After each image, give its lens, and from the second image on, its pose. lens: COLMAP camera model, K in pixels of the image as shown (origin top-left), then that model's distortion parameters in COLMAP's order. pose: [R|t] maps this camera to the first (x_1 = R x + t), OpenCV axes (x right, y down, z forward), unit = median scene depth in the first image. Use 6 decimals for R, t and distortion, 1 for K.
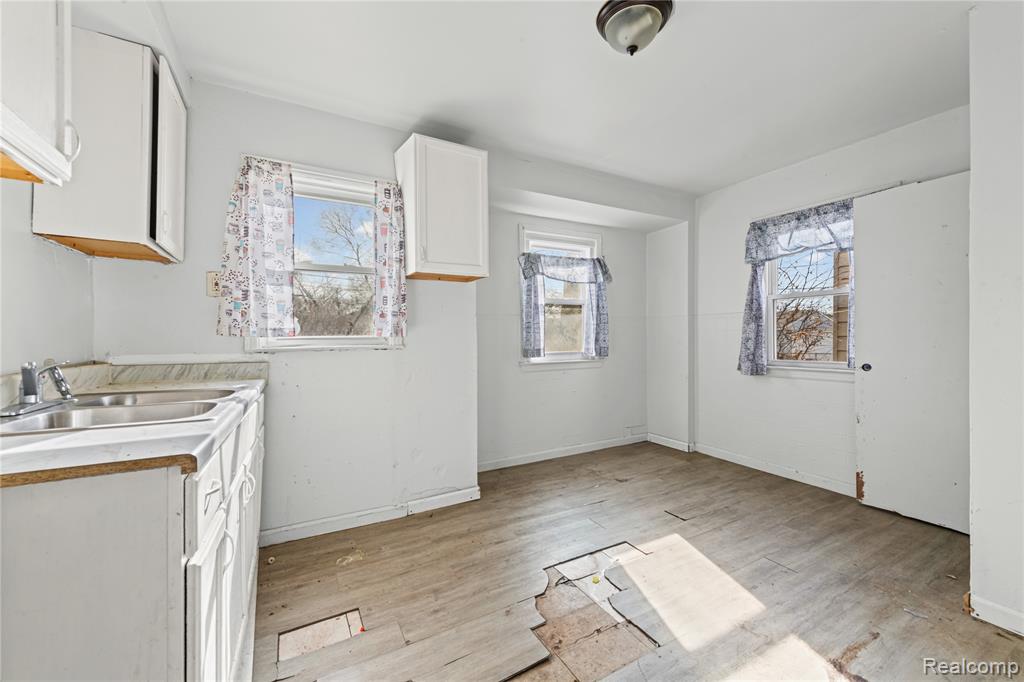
lens RADIAL K [[407.8, 0, 512.2], [0, 407.8, 340.7], [0, 0, 1]] dist [0.010790, -0.001310]
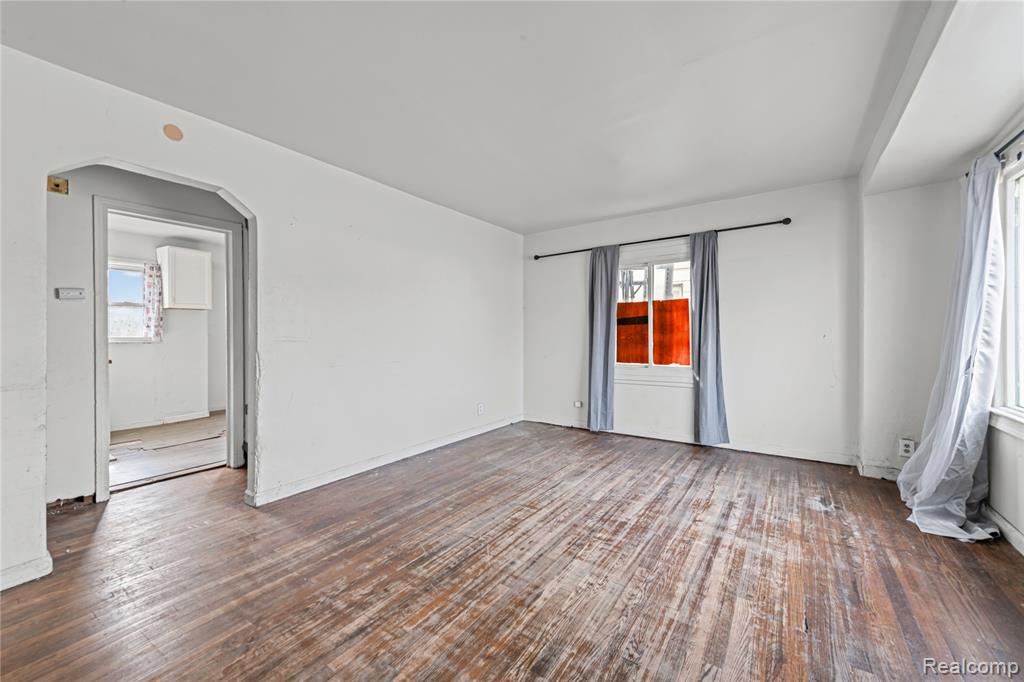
lens RADIAL K [[407.8, 0, 509.9], [0, 407.8, 338.4], [0, 0, 1]] dist [0.010790, -0.001310]
pose [[0.900562, 0.004350, 0.434706, 0.432934], [-0.007229, 0.999962, 0.004970, -0.026799], [-0.434668, -0.007619, 0.900559, -1.693393]]
